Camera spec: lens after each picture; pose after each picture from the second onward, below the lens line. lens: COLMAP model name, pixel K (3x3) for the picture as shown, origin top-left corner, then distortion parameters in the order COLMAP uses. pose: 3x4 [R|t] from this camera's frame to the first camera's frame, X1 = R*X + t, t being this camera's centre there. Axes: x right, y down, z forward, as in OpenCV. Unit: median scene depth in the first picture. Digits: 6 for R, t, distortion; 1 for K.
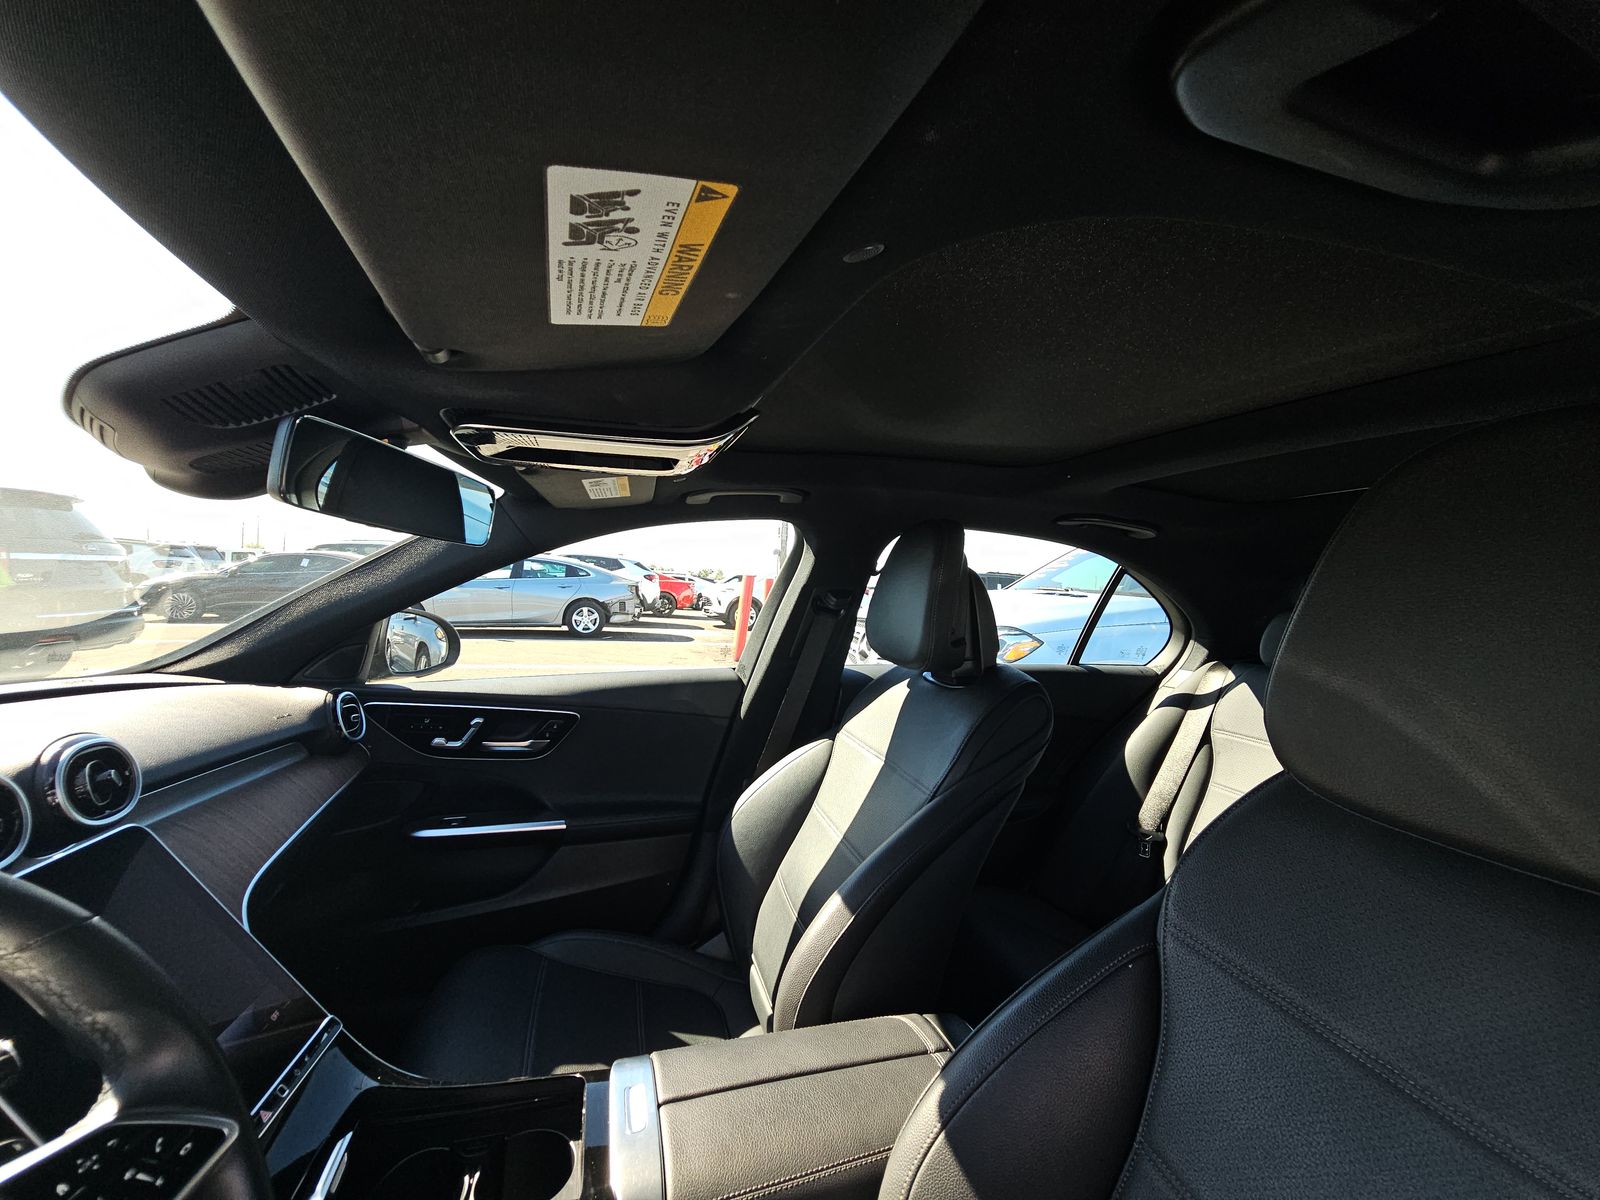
lens RADIAL K [[654.4, 0, 800.0], [0, 654.4, 605.1], [0, 0, 1]] dist [0.004063, -0.007390]
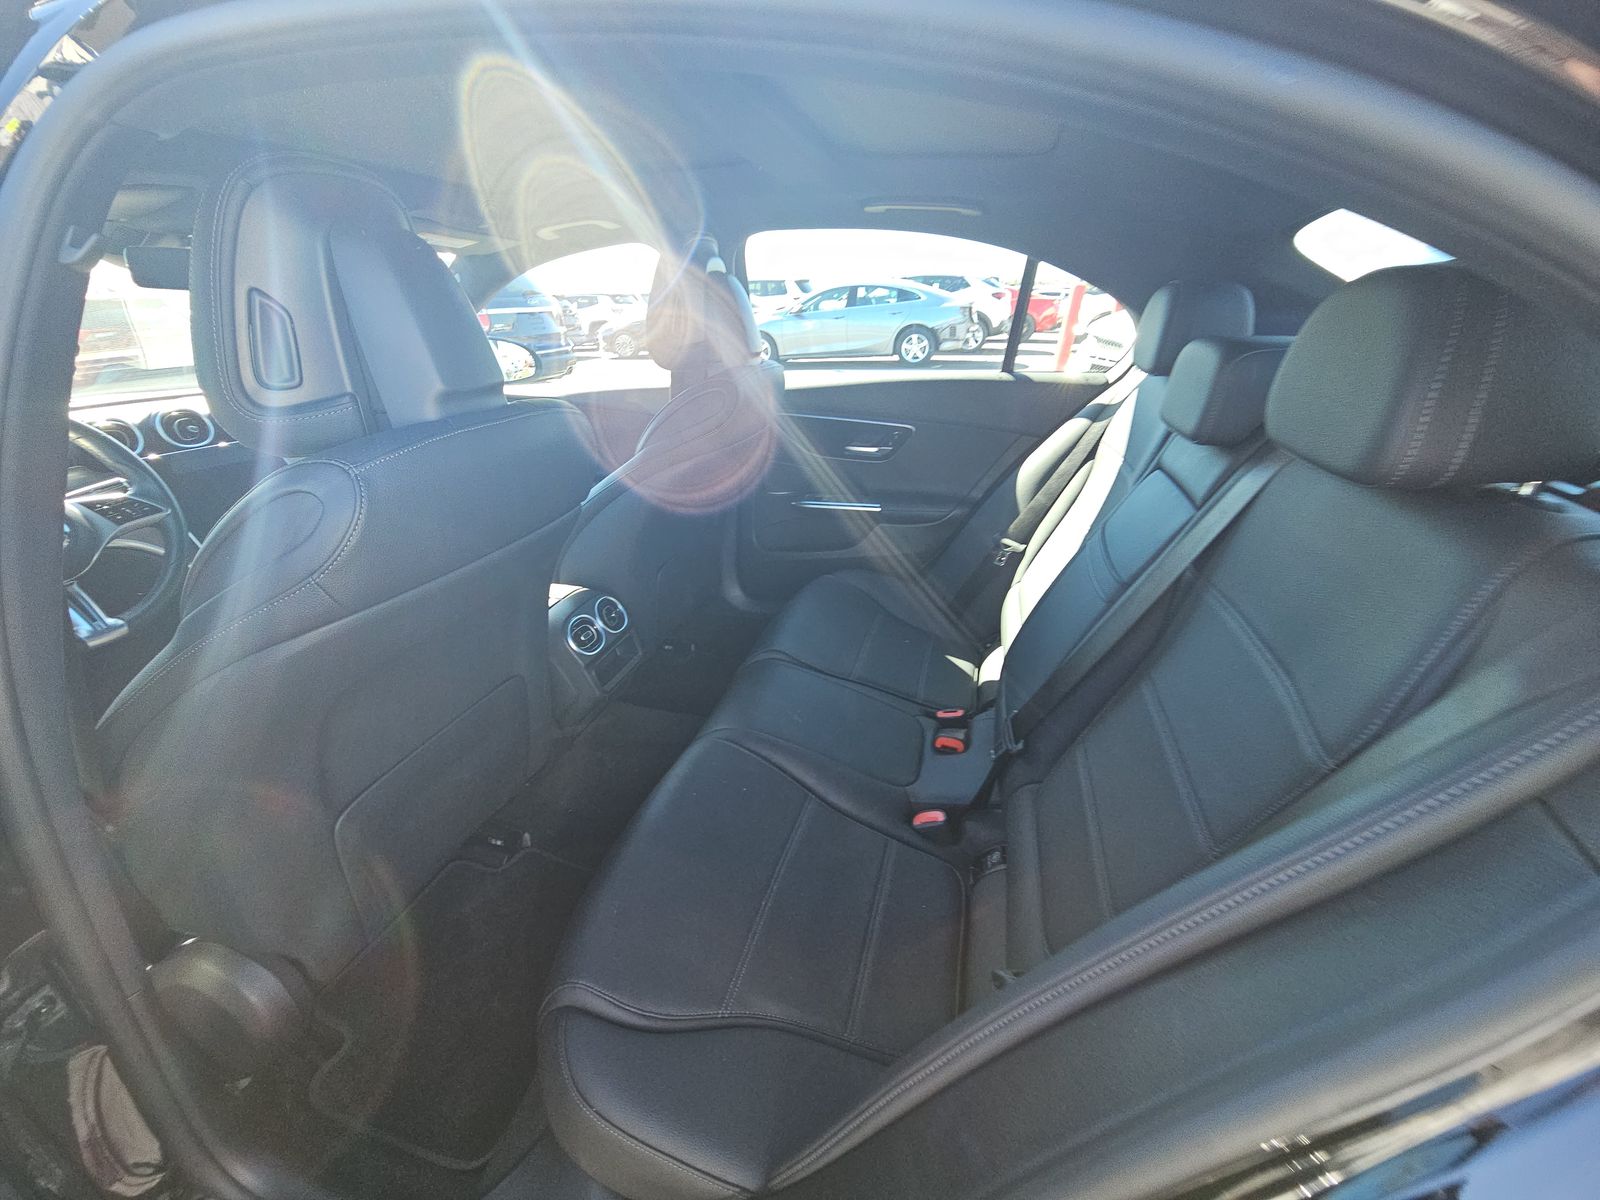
lens RADIAL K [[654.4, 0, 798.3], [0, 654.4, 610.3], [0, 0, 1]] dist [0.004063, -0.007390]
pose [[0.839038, 0.176652, -0.514597, 1.001154], [0.039884, 0.923308, 0.381985, 0.029505], [0.542609, -0.341024, 0.767645, -0.001361]]
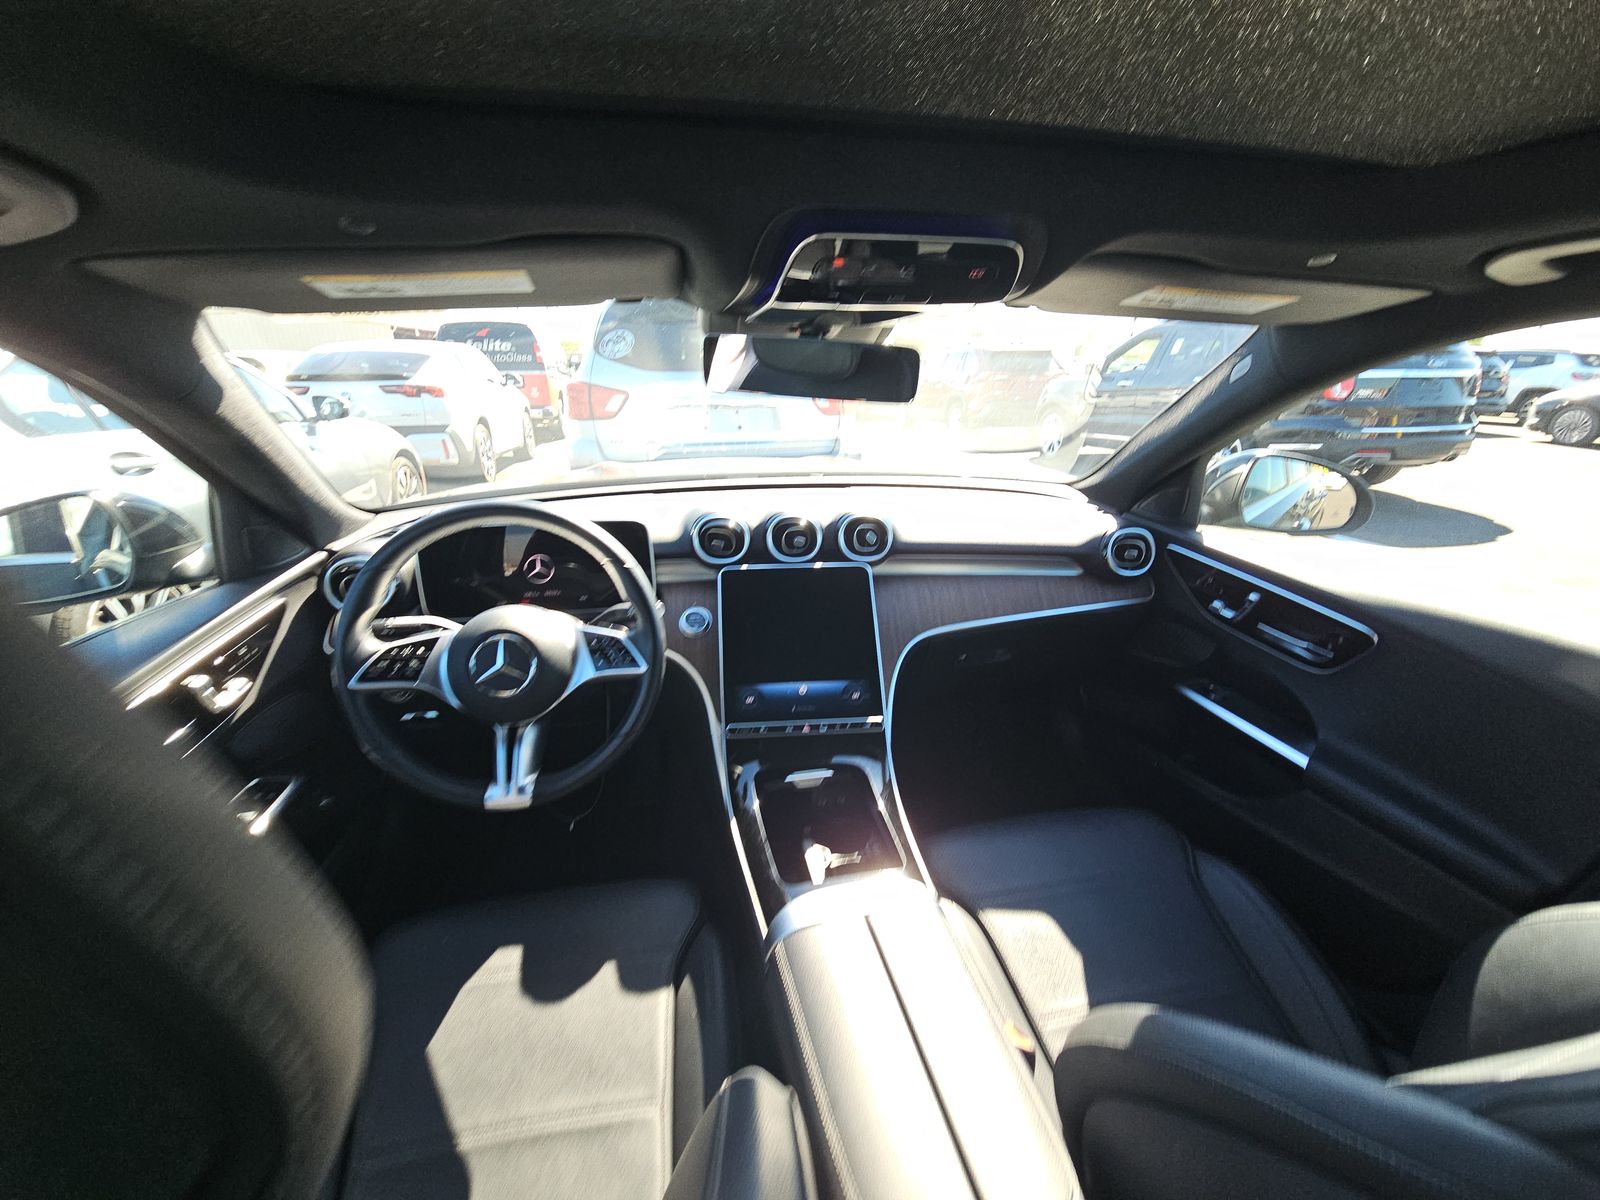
lens RADIAL K [[654.4, 0, 800.6], [0, 654.4, 617.0], [0, 0, 1]] dist [0.004063, -0.007390]
pose [[-0.090897, 0.321190, -0.942642, 0.343889], [-0.032988, 0.945070, 0.325198, -0.049650], [0.995314, 0.060656, -0.075308, 0.459294]]
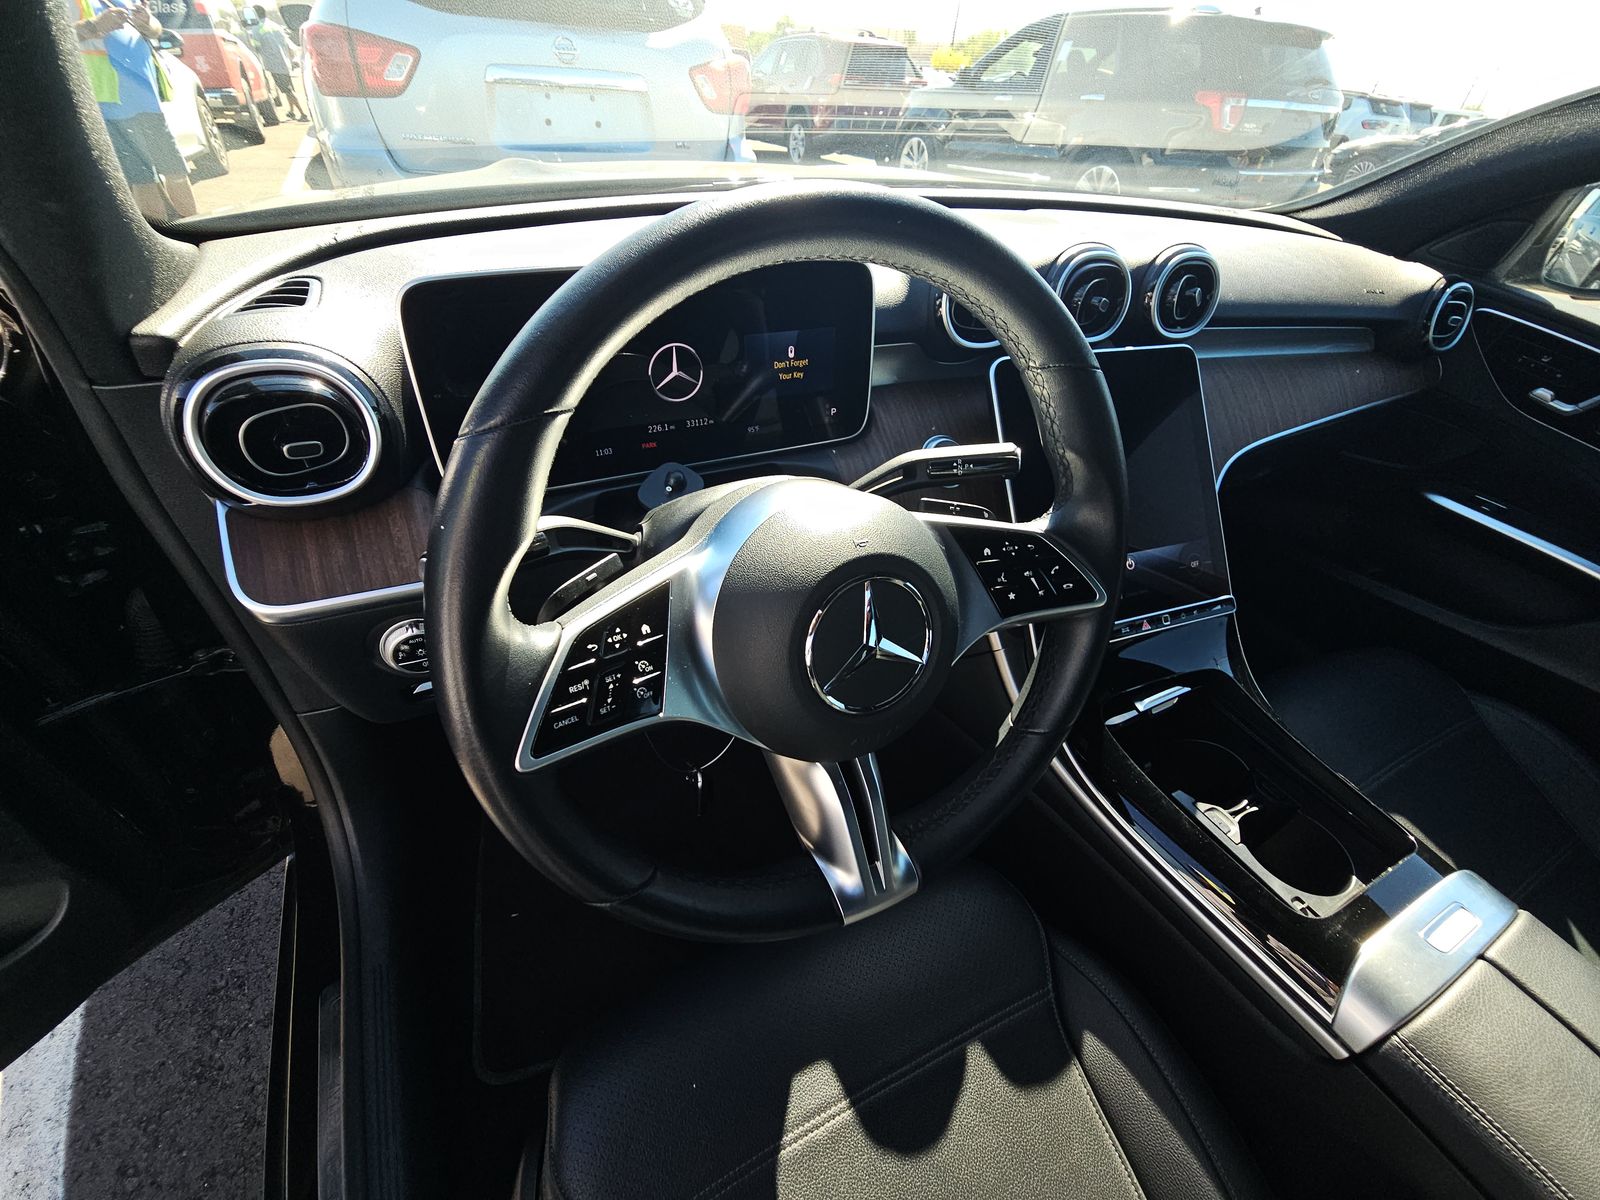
lens RADIAL K [[654.4, 0, 797.3], [0, 654.4, 610.3], [0, 0, 1]] dist [0.004063, -0.007390]
pose [[0.180221, 0.603764, -0.776524, -0.011542], [-0.086821, 0.796134, 0.598860, 0.042898], [0.979787, -0.040508, 0.195899, 0.060166]]
